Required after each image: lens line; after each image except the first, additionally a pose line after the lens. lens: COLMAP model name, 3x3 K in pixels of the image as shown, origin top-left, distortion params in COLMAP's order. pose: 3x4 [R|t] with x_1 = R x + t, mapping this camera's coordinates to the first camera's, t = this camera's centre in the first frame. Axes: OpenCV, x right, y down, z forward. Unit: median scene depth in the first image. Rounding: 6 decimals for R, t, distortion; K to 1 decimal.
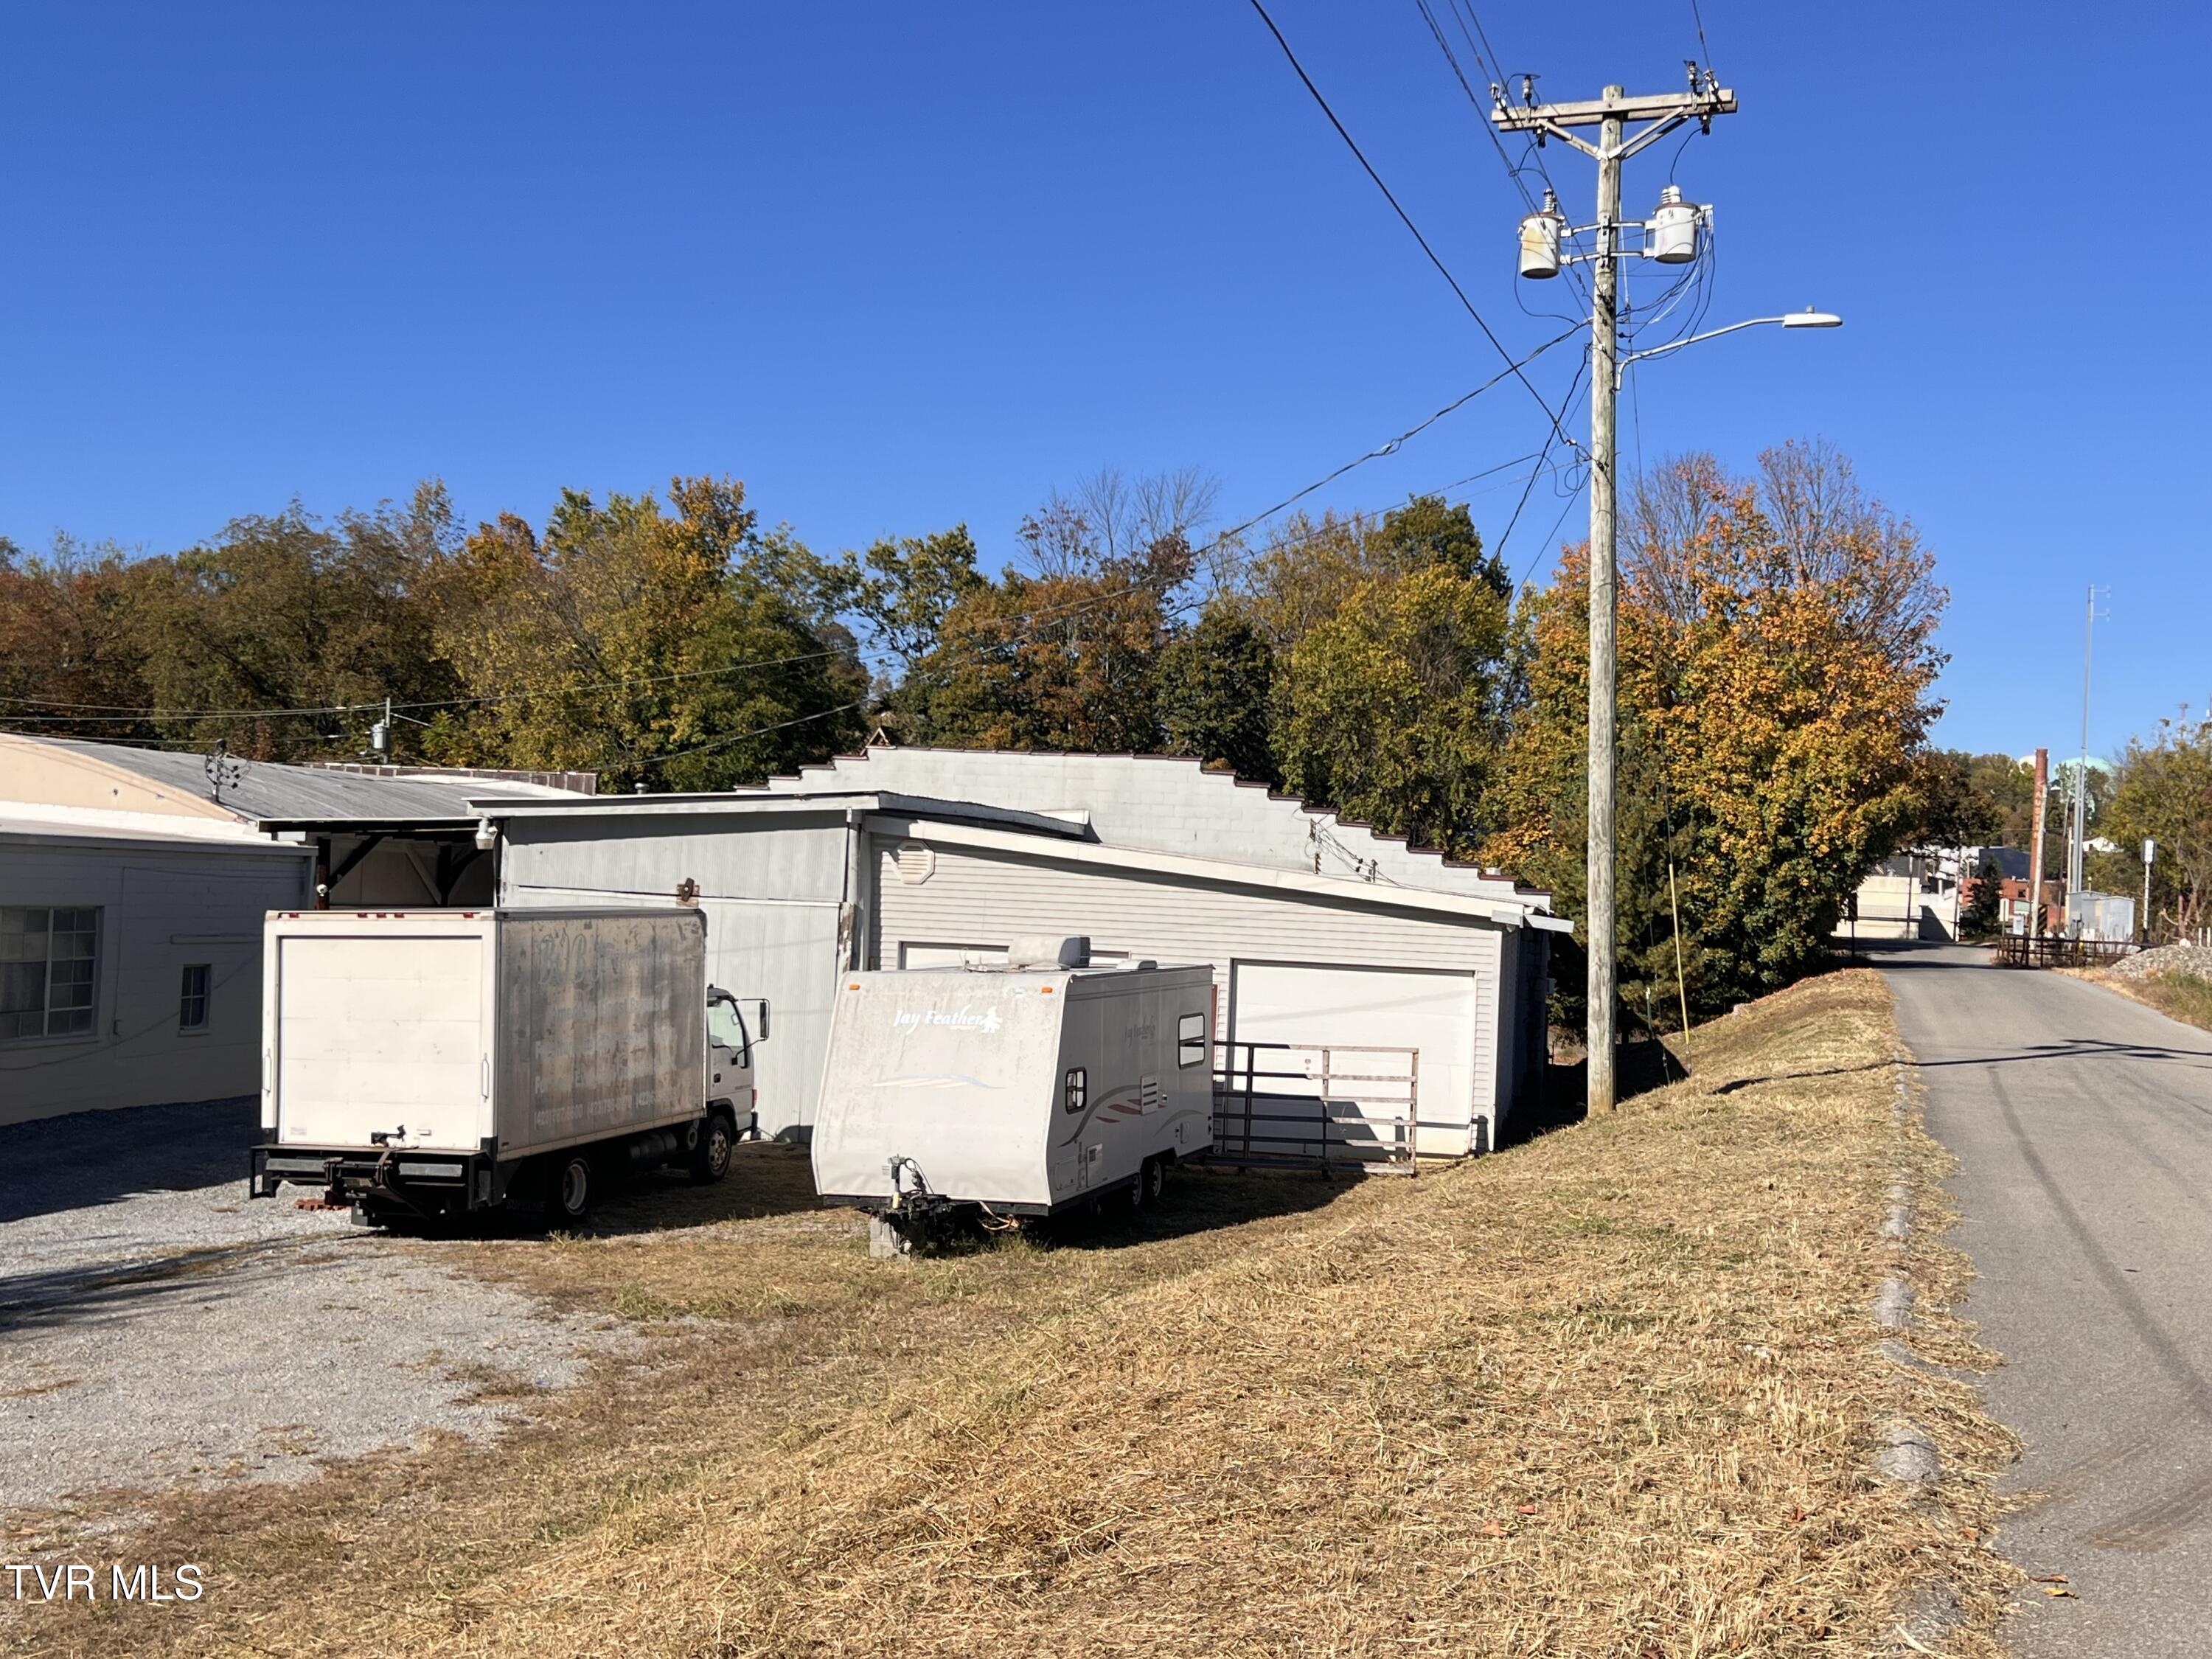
lens RADIAL K [[2222.7, 0, 1106.0], [0, 2222.7, 829.5], [0, 0, 1]] dist [0.181457, -0.498493]
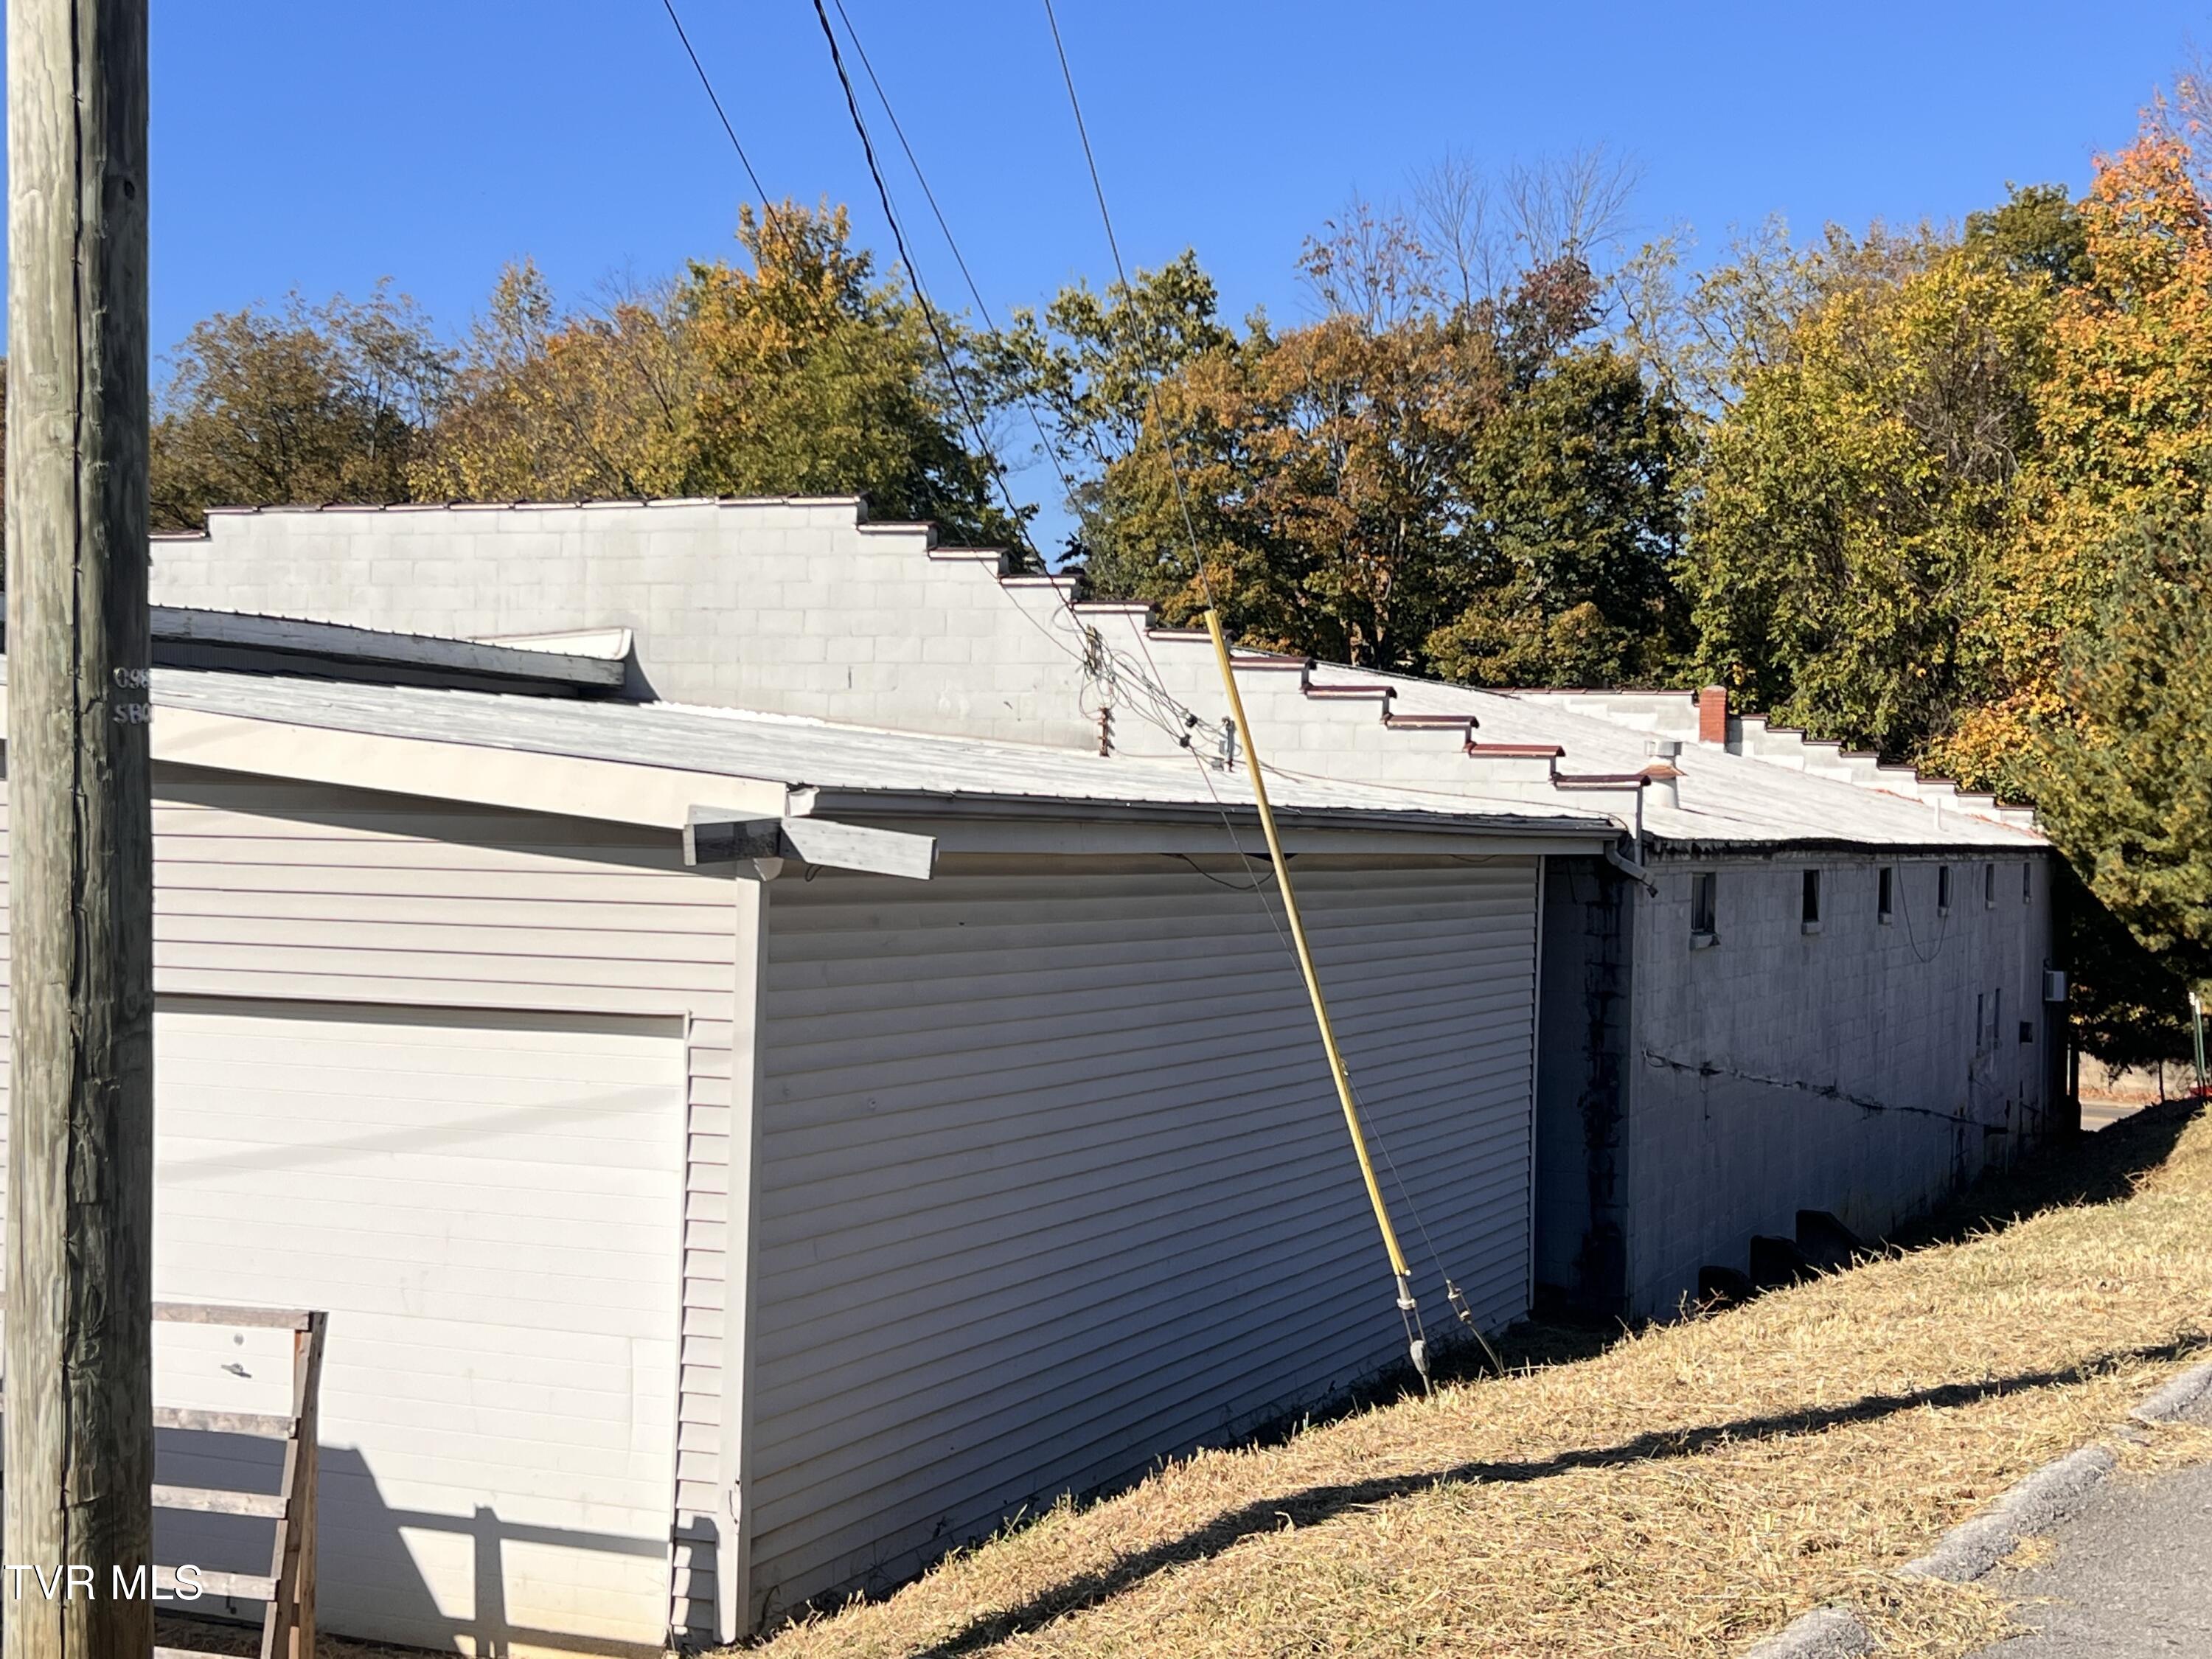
lens RADIAL K [[2907.2, 0, 1106.0], [0, 2907.2, 829.5], [0, 0, 1]] dist [0.185623, -0.609818]
pose [[0.975644, -0.022356, -0.218218, 0.130588], [0.027134, 0.999453, 0.018923, 0.014203], [0.217675, -0.024383, 0.975717, 0.276606]]
